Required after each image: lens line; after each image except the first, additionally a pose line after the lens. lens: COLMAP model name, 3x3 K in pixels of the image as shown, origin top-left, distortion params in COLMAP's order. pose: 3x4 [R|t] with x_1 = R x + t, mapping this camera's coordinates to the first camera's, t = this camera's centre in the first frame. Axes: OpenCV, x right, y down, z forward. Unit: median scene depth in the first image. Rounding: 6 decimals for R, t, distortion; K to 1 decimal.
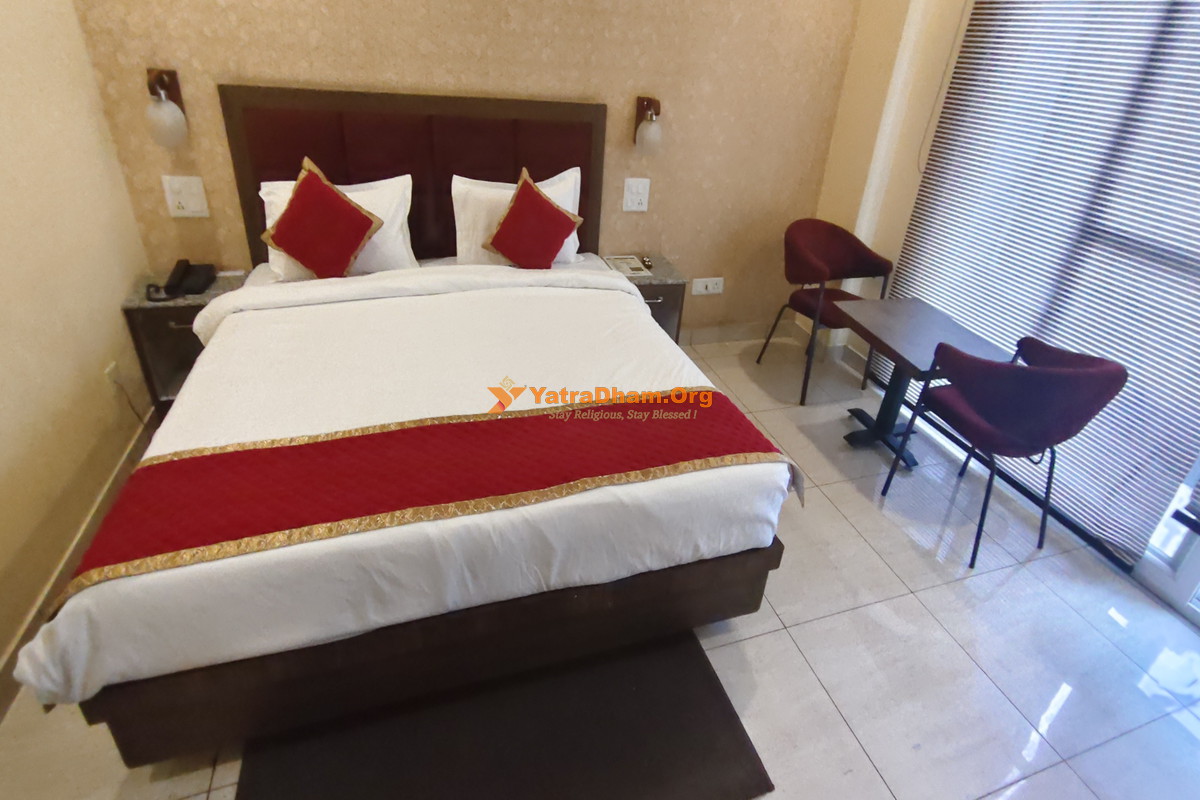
lens RADIAL K [[610.2, 0, 597.3], [0, 610.2, 395.8], [0, 0, 1]] dist [-0.038433, 0.026188]
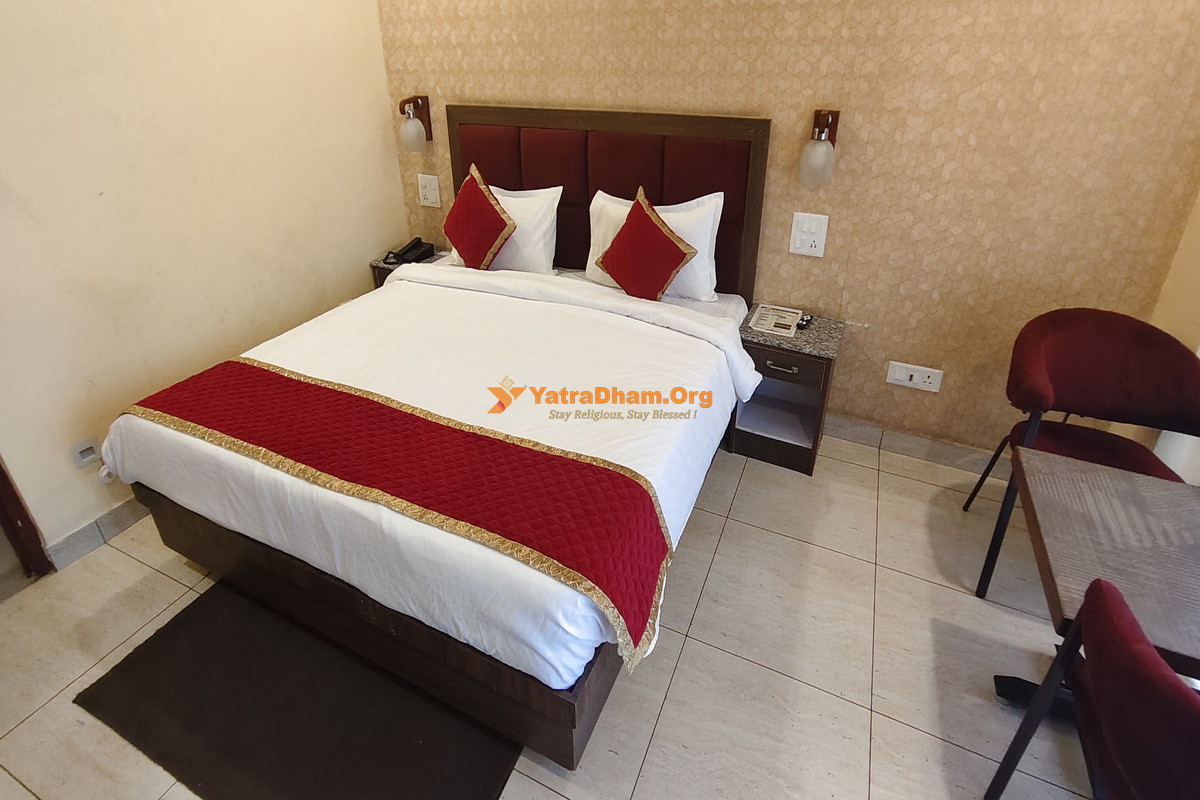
lens RADIAL K [[610.2, 0, 597.3], [0, 610.2, 395.8], [0, 0, 1]] dist [-0.038433, 0.026188]
pose [[0.674212, 0.297462, -0.675984, 0.538974], [-0.318545, 0.942910, 0.097211, -0.143826], [0.666309, 0.149790, 0.730476, 0.324120]]
